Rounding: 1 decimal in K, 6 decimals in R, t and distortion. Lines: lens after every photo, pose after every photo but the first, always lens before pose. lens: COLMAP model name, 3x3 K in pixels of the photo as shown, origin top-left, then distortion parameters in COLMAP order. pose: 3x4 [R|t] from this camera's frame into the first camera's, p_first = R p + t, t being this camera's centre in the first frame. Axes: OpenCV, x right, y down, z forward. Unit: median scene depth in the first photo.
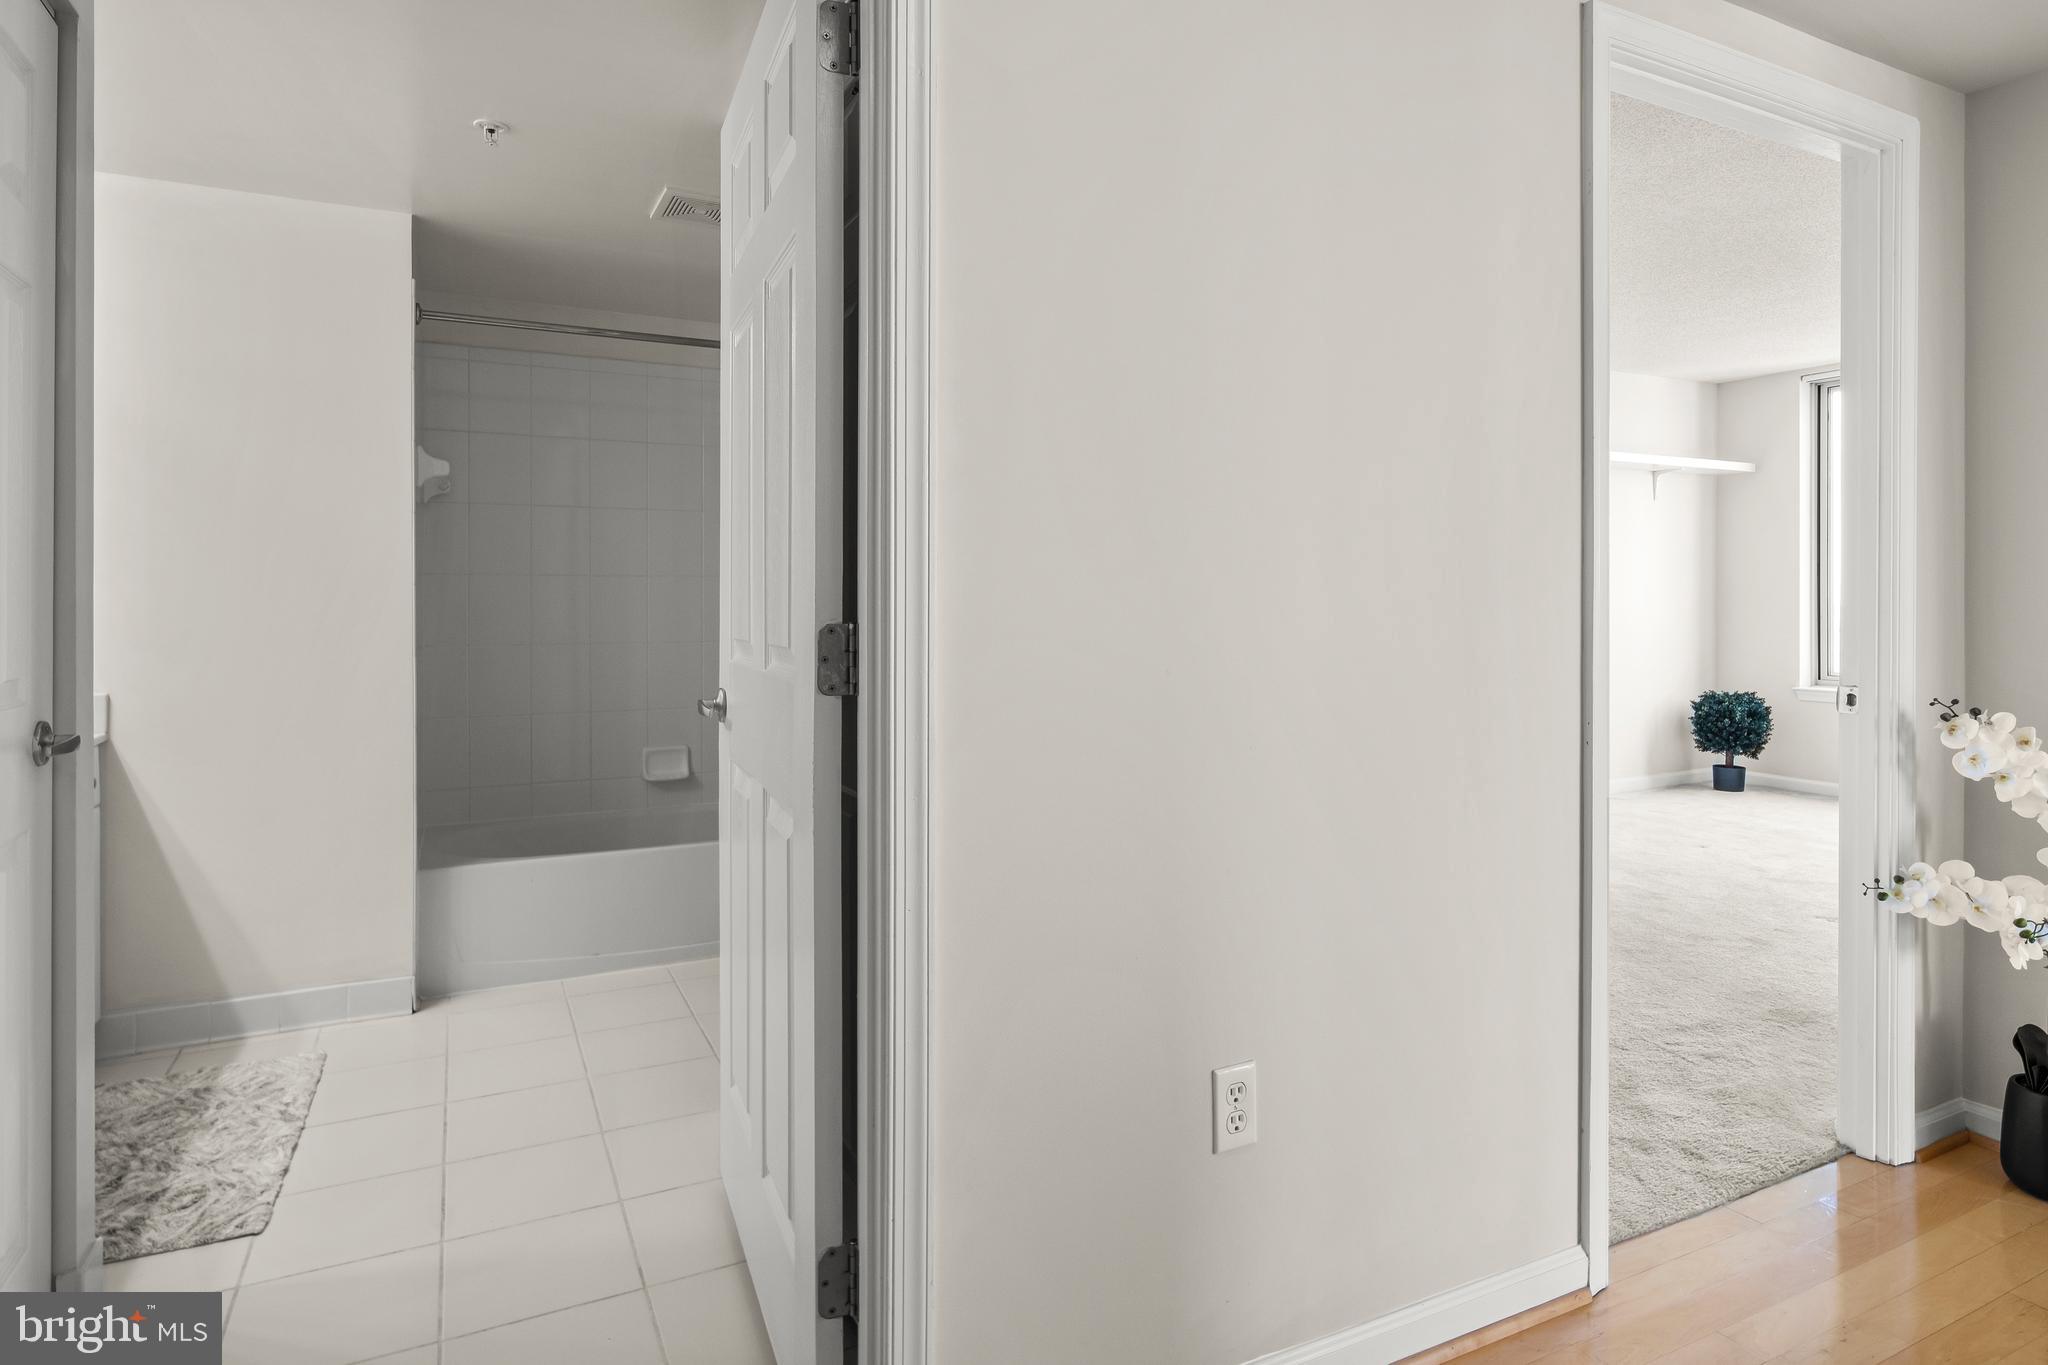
lens RADIAL K [[1112.0, 0, 1013.4], [0, 1112.0, 607.8], [0, 0, 1]] dist [0.000533, -0.000239]
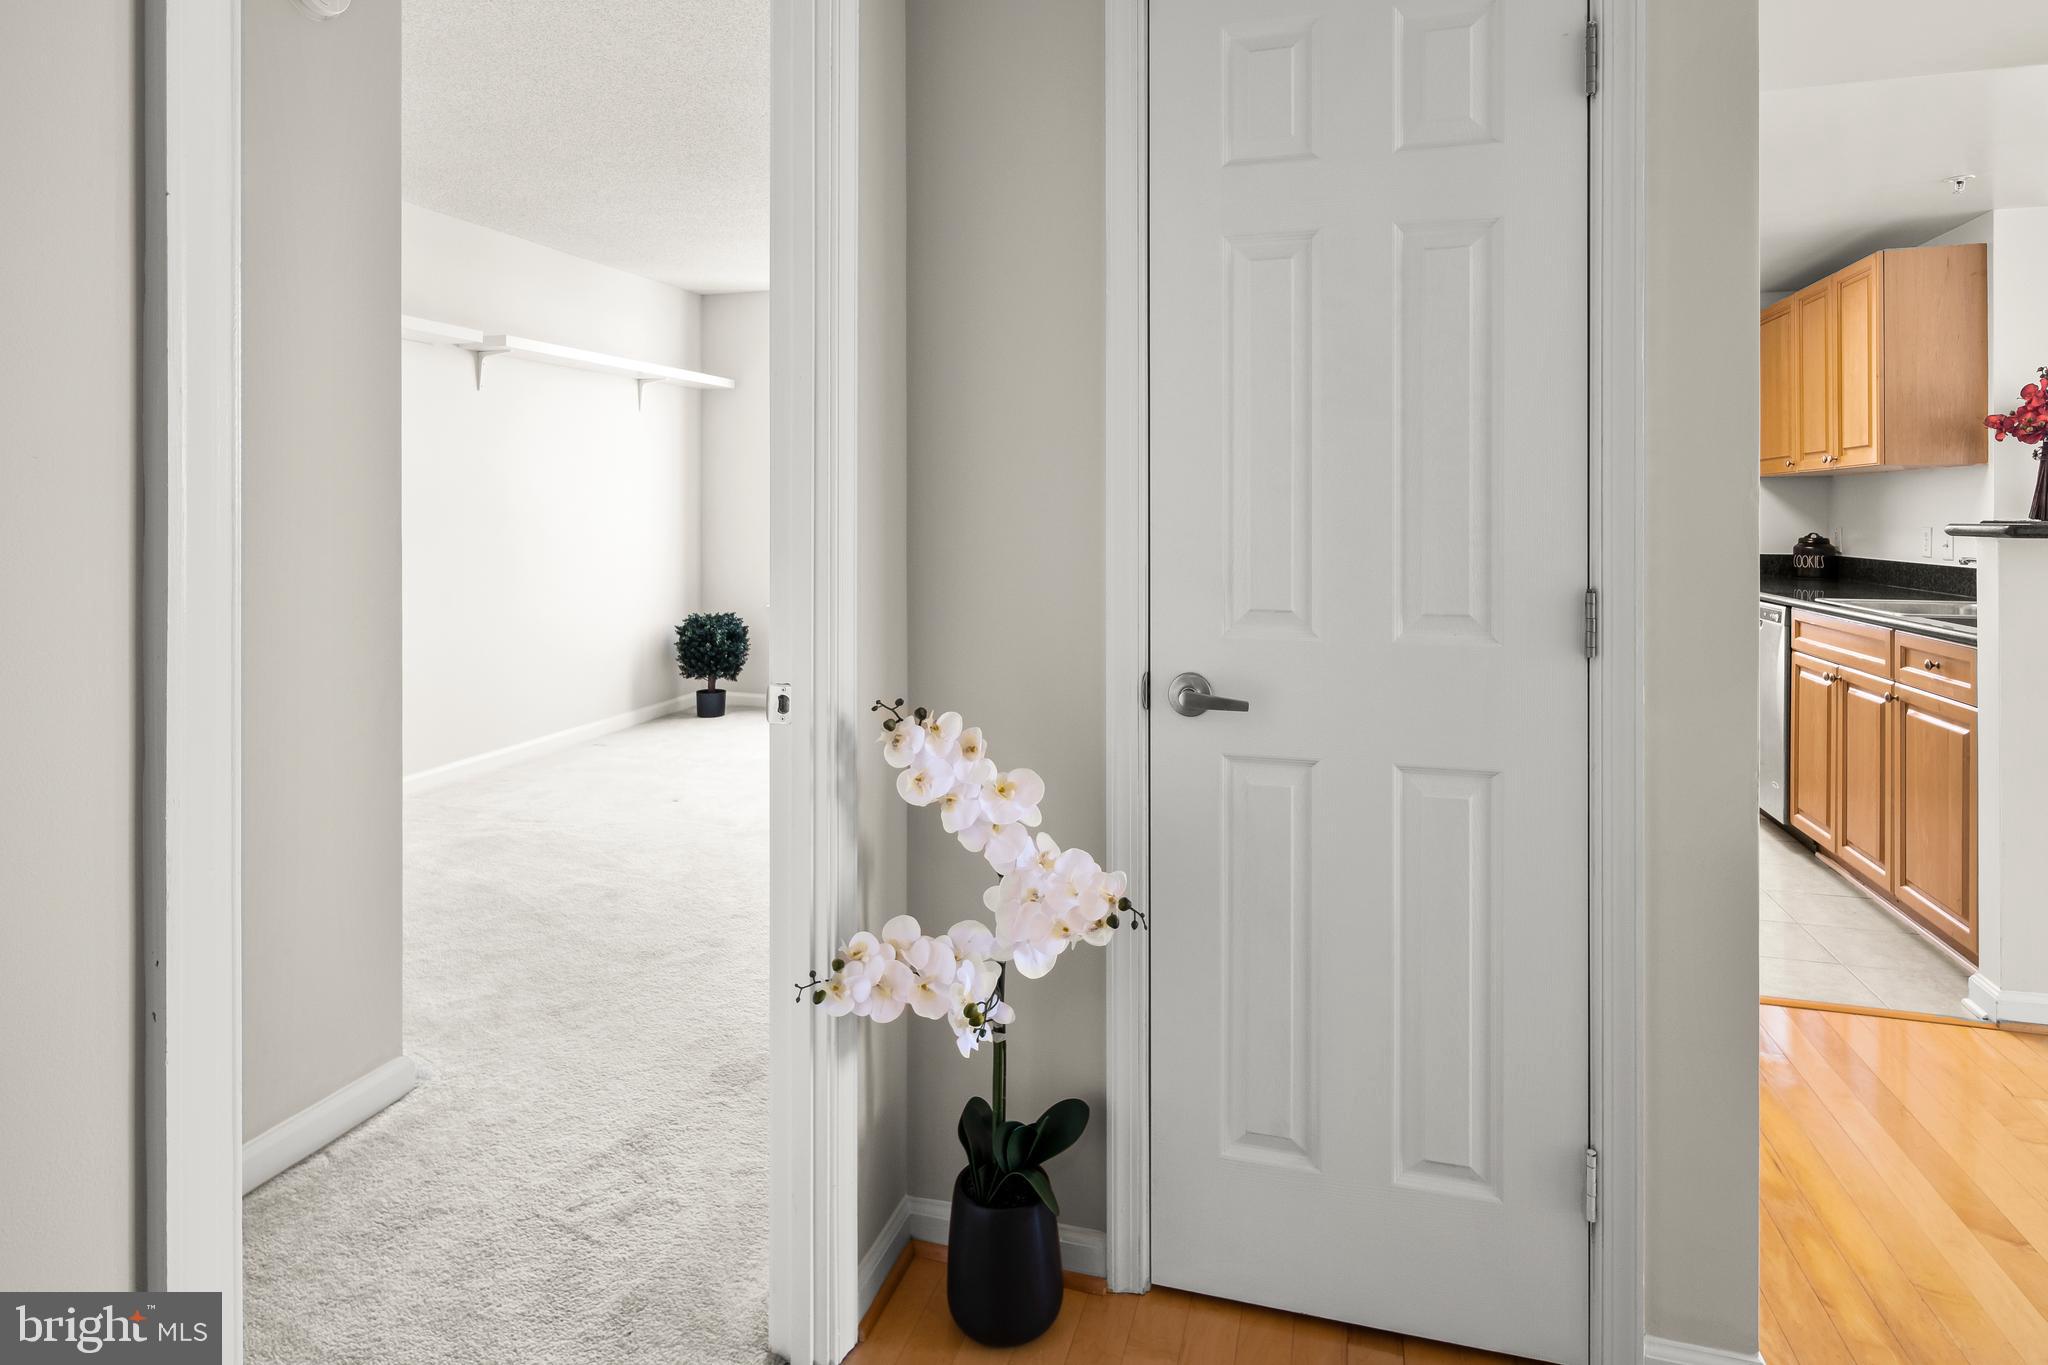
lens RADIAL K [[1115.0, 0, 1016.9], [0, 1115.0, 508.6], [0, 0, 1]] dist [0.000571, -0.000188]
pose [[0.683046, -0.001917, 0.730373, 0.369541], [0.004003, 0.999991, -0.001119, -0.039256], [-0.730365, 0.003688, 0.683048, 0.448330]]
